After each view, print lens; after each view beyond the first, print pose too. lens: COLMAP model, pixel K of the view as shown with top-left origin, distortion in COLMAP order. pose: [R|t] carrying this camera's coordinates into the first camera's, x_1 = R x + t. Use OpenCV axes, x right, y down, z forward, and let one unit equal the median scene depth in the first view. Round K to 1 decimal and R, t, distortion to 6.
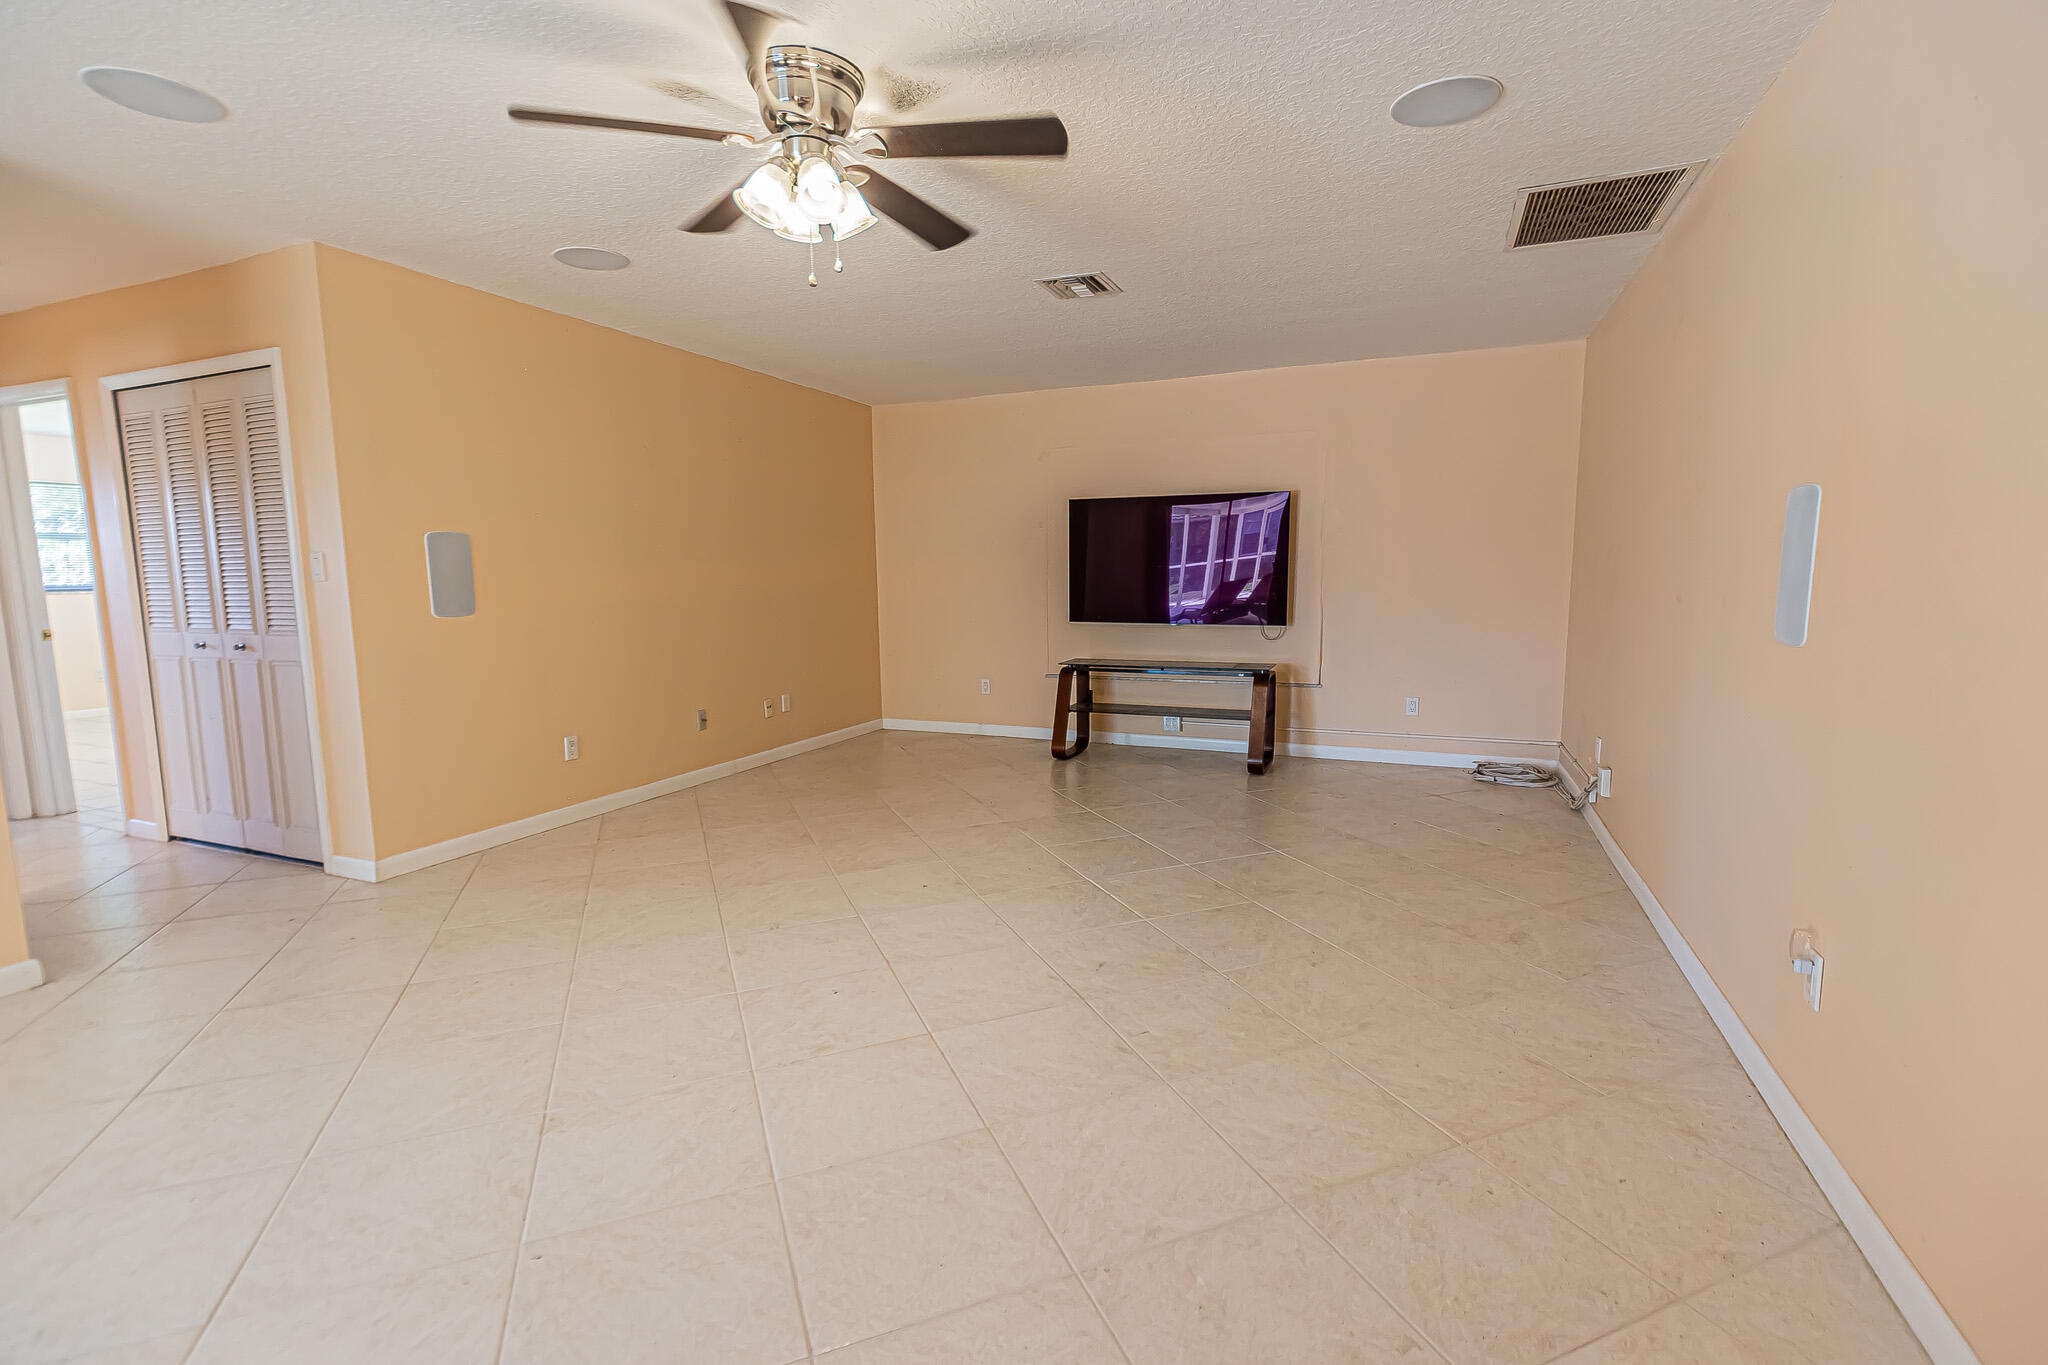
lens RADIAL K [[900.5, 0, 1033.0], [0, 900.5, 686.2], [0, 0, 1]] dist [-0.000955, -0.000395]
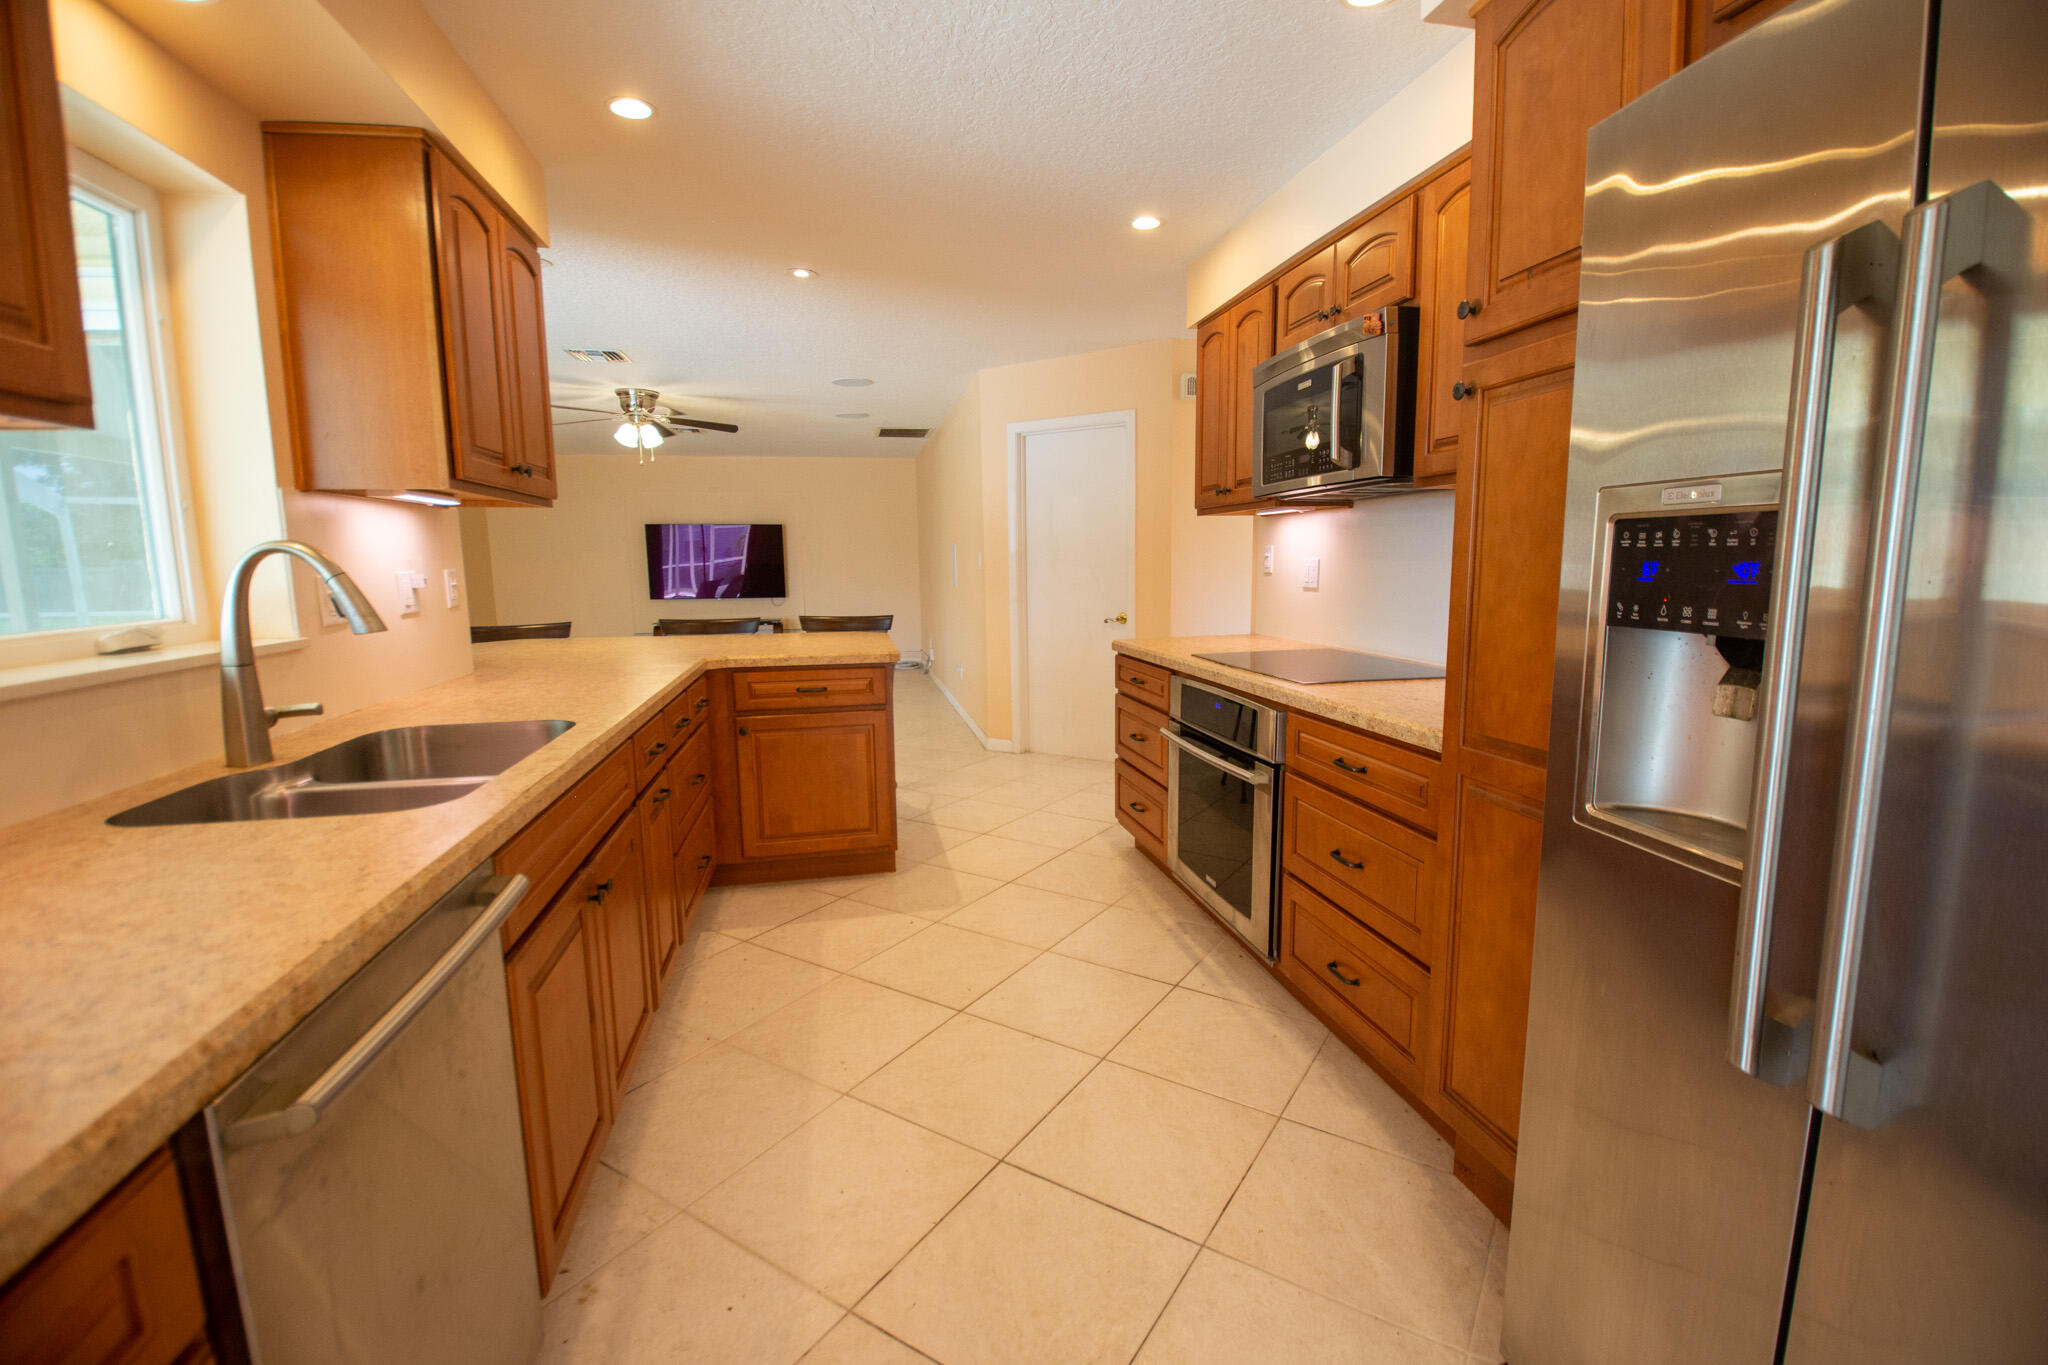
lens RADIAL K [[900.5, 0, 1033.0], [0, 900.5, 686.2], [0, 0, 1]] dist [-0.000955, -0.000395]
pose [[0.835365, -0.062271, 0.546157, -0.092753], [0.064722, 0.997794, 0.014770, 0.035547], [-0.545872, 0.023010, 0.837553, -0.239354]]
